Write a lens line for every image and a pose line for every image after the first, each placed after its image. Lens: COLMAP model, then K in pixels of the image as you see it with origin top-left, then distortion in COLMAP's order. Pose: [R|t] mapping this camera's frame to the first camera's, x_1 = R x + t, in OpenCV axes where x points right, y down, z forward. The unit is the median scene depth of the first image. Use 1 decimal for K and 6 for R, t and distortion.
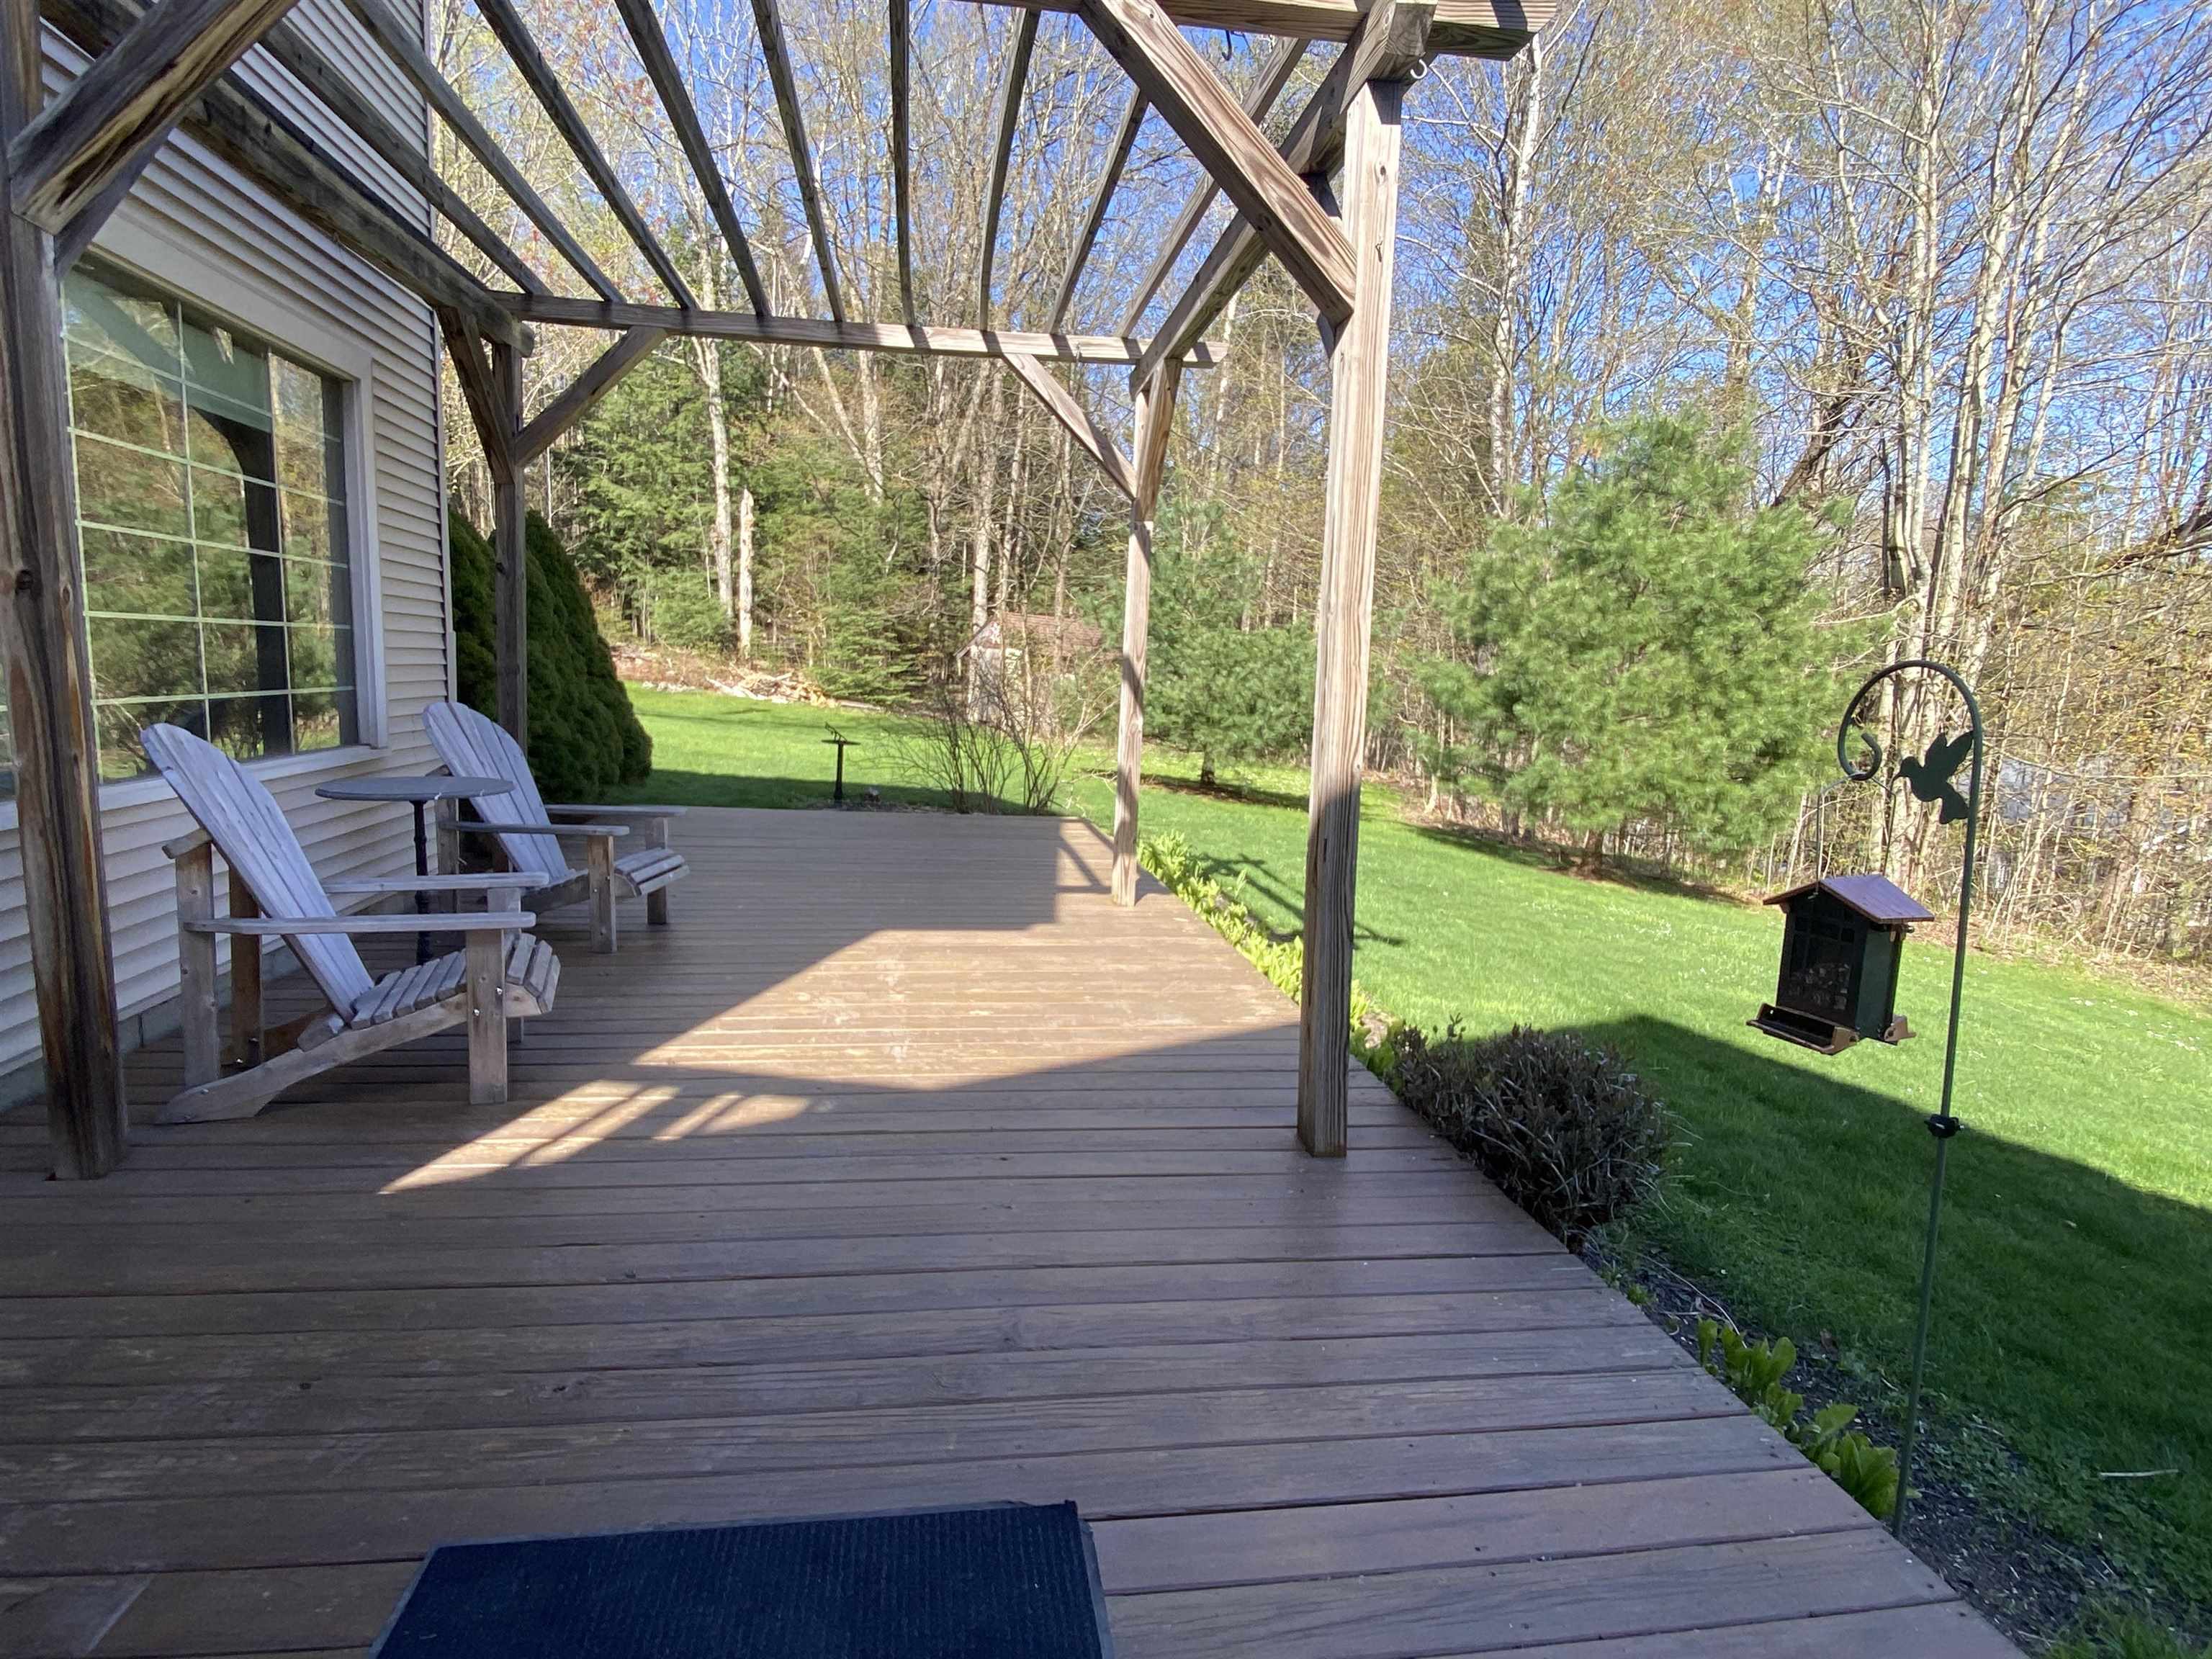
lens RADIAL K [[1196.6, 0, 1106.0], [0, 1196.6, 829.5], [0, 0, 1]] dist [0.088455, -0.087351]
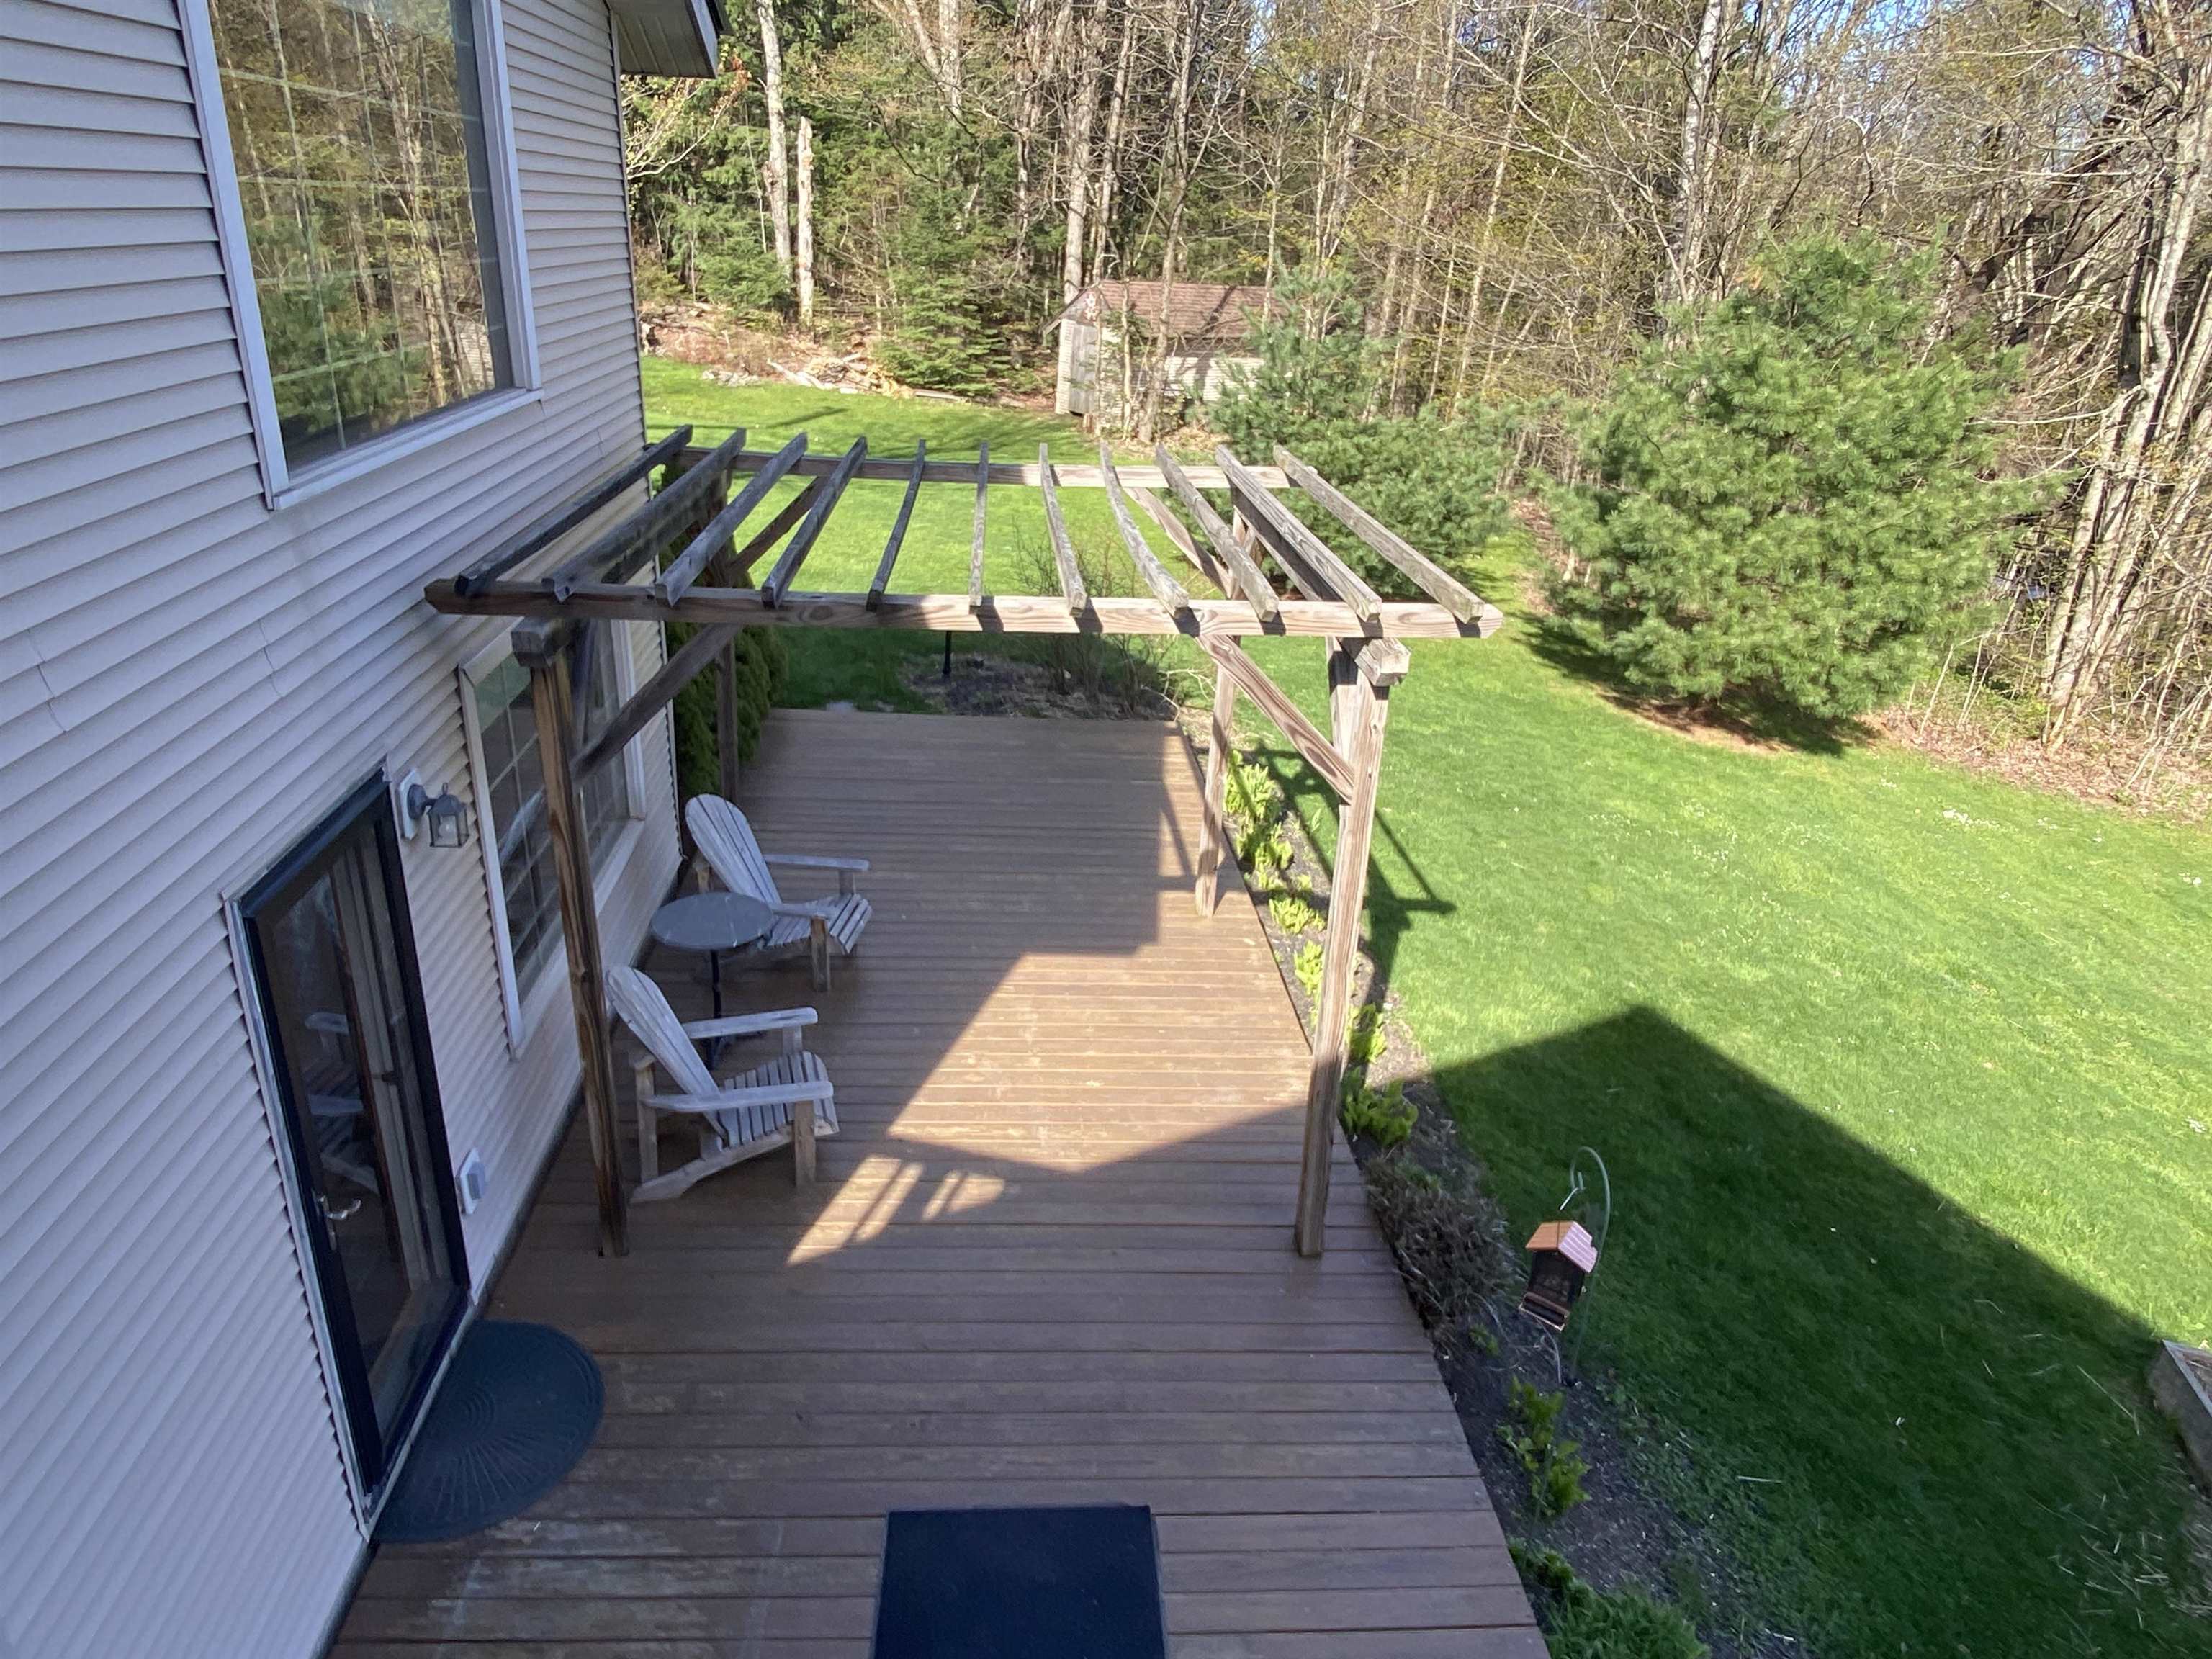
lens RADIAL K [[1345.4, 0, 1106.0], [0, 1345.4, 829.5], [0, 0, 1]] dist [0.068338, -0.033229]
pose [[0.996783, 0.046336, -0.065400, 0.000387], [-0.029061, 0.969372, 0.243872, -0.151589], [0.074697, -0.241187, 0.967600, -0.137697]]
